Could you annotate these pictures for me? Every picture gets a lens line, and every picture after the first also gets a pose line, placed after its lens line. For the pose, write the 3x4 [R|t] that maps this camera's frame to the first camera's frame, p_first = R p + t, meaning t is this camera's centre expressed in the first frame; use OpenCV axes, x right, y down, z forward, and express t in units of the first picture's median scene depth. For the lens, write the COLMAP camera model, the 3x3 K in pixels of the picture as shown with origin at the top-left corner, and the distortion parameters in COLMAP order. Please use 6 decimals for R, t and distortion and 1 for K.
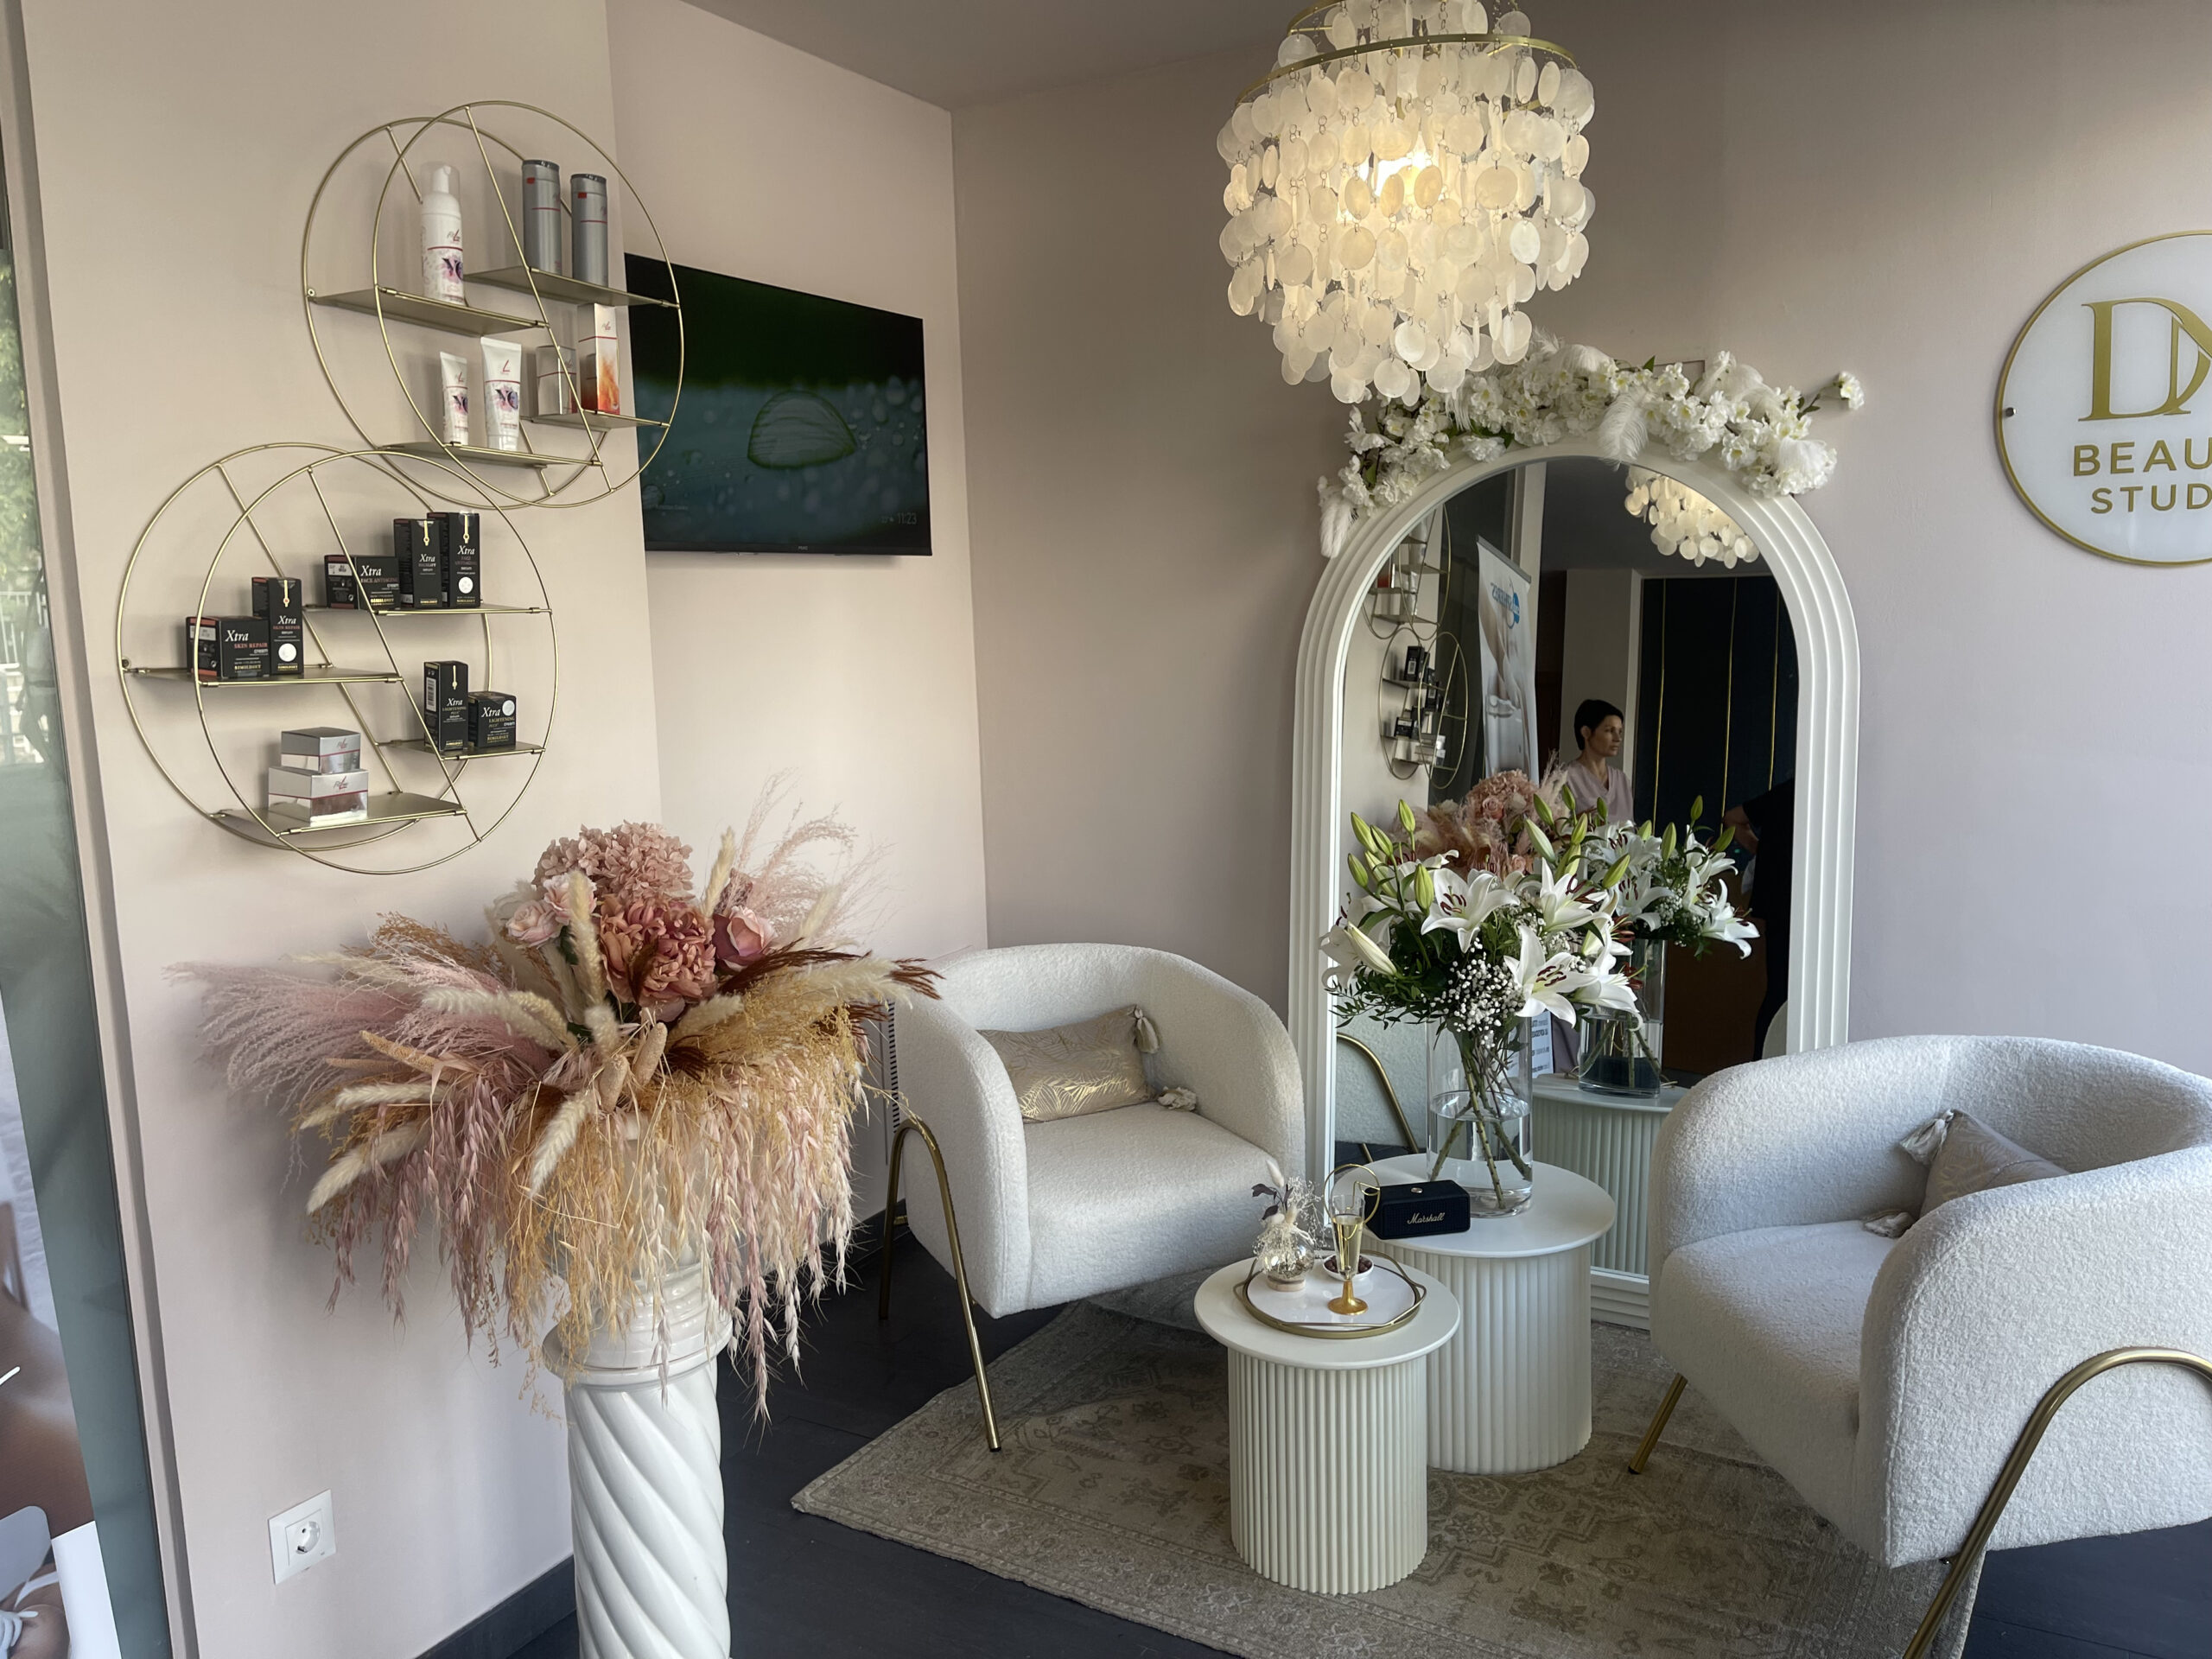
lens RADIAL K [[1622.7, 0, 1105.8], [0, 1622.7, 755.0], [0, 0, 1]] dist [0.079346, -0.099919]
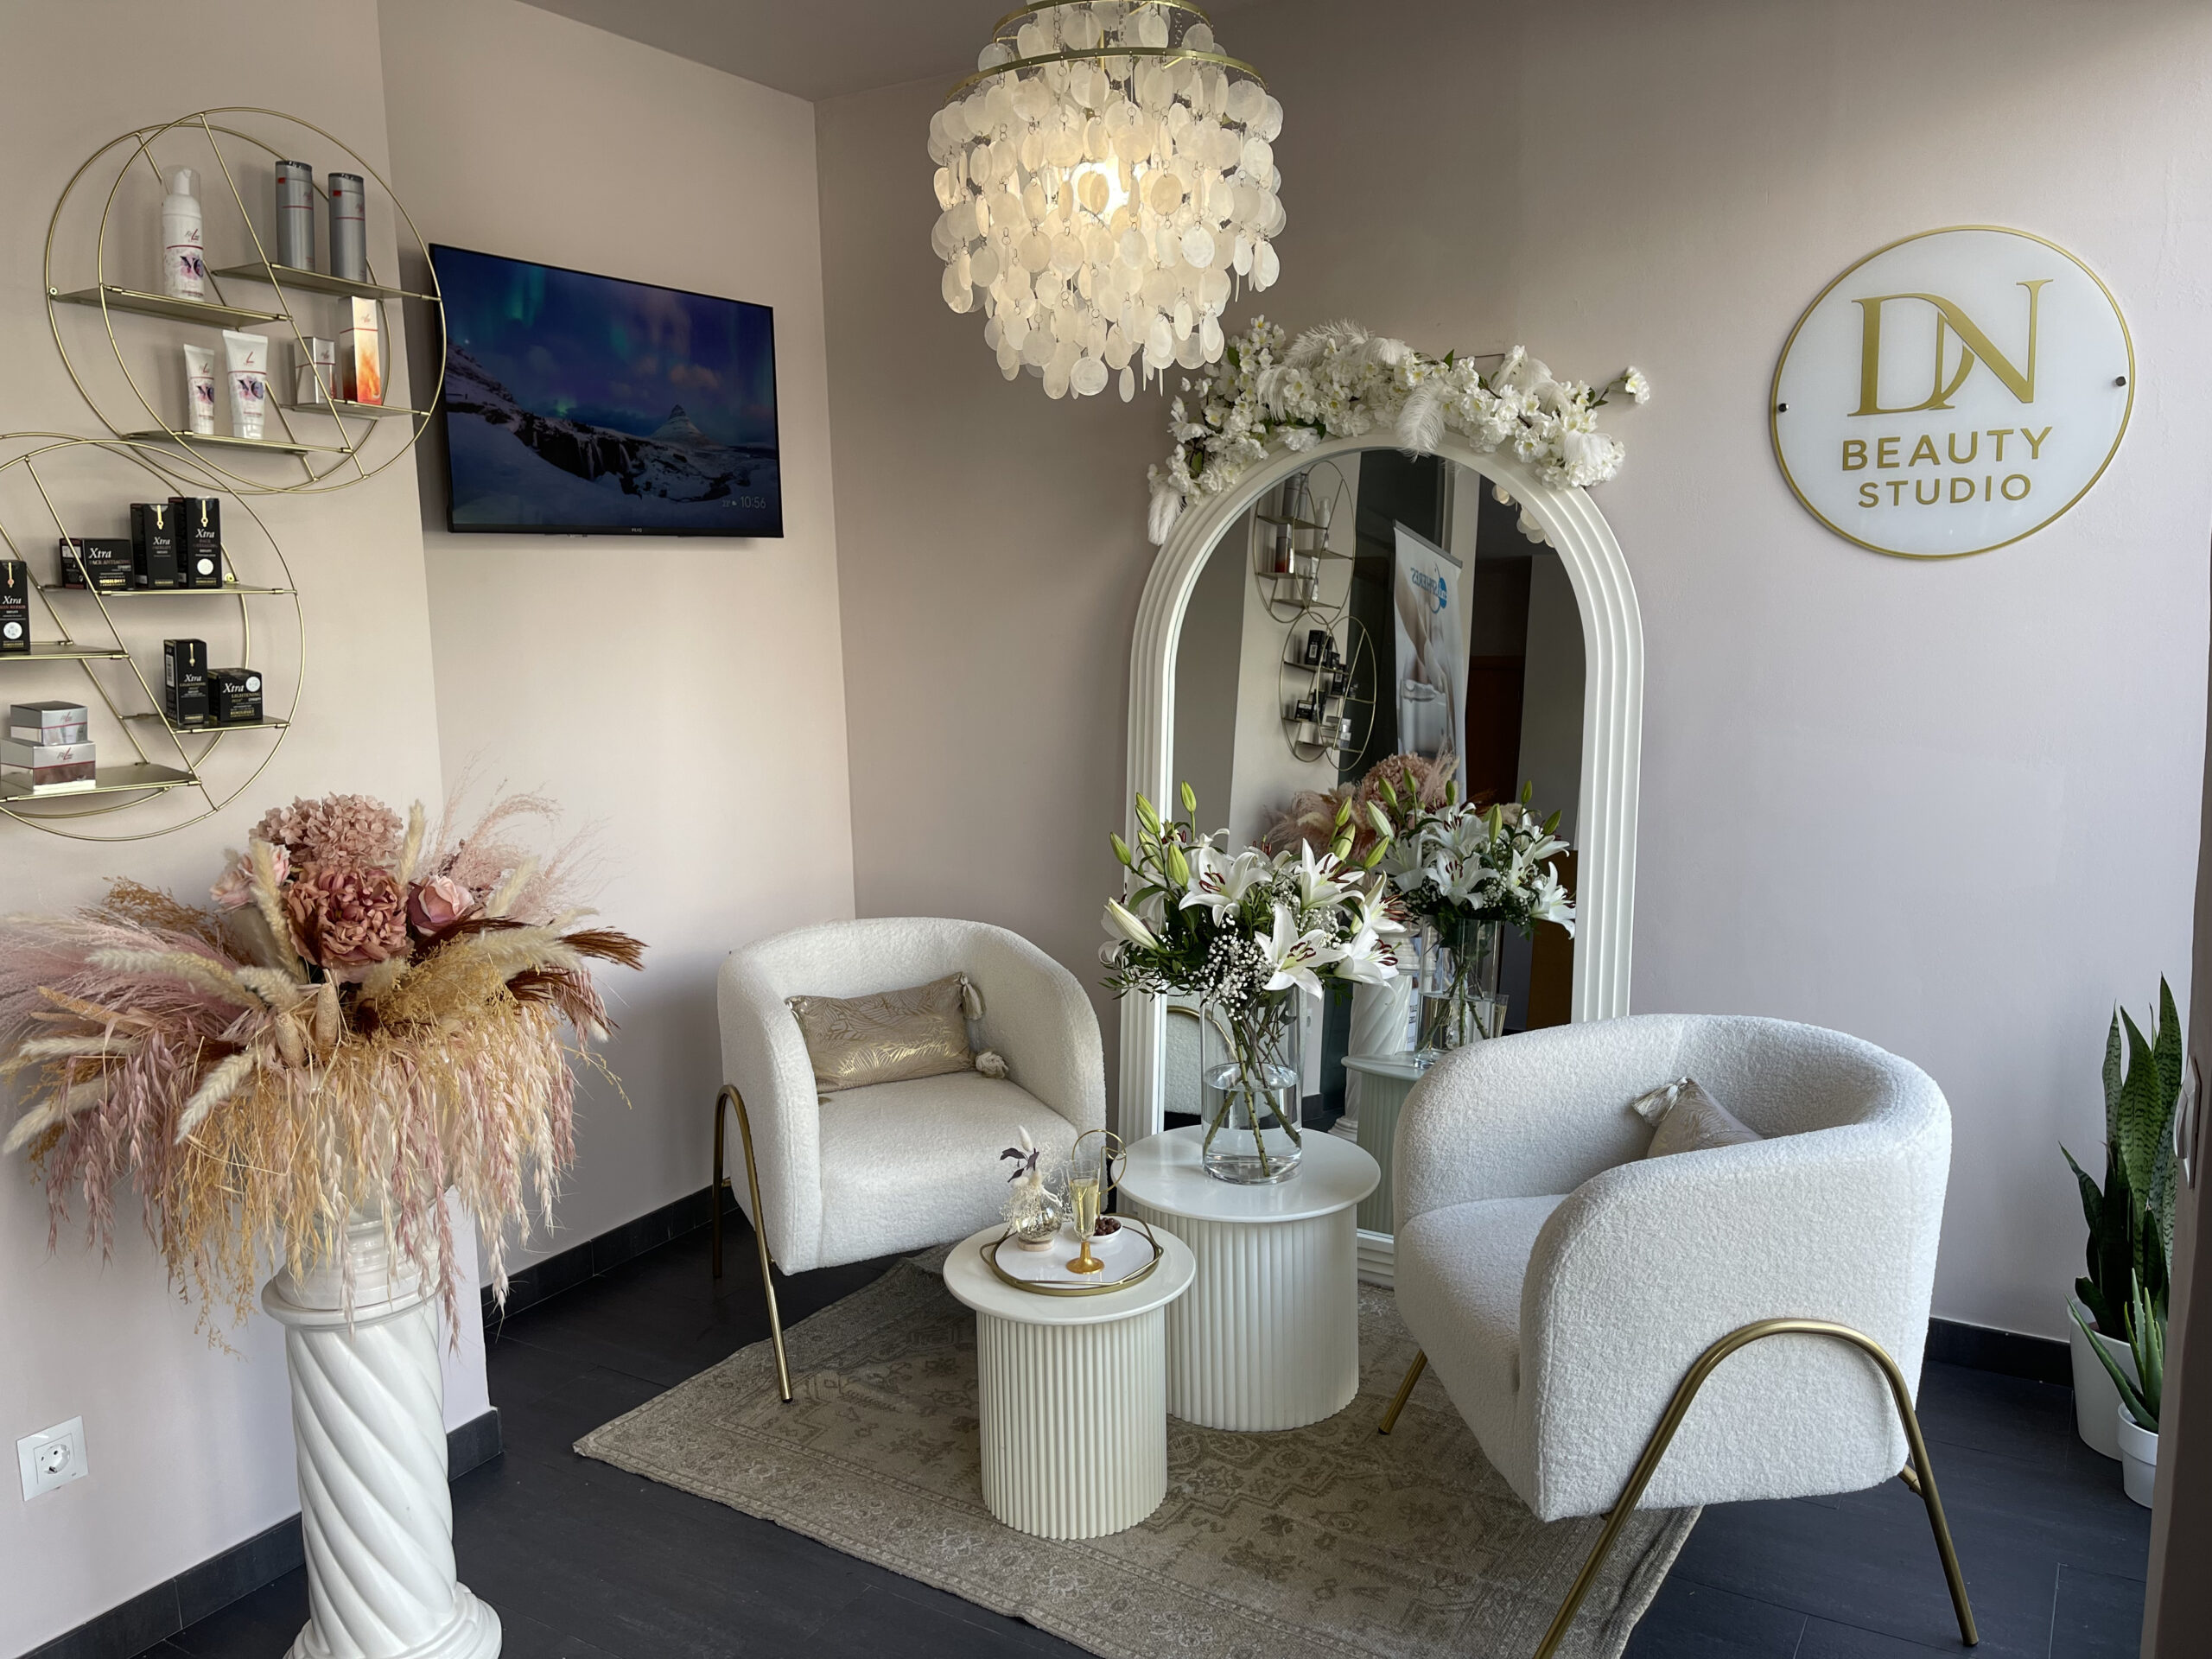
lens RADIAL K [[1622.7, 0, 1105.8], [0, 1622.7, 755.0], [0, 0, 1]] dist [0.079346, -0.099919]
pose [[0.999624, 0.010015, -0.025523, 0.179447], [-0.009693, 0.999872, 0.012717, -0.001741], [0.025647, -0.012465, 0.999593, -0.034750]]
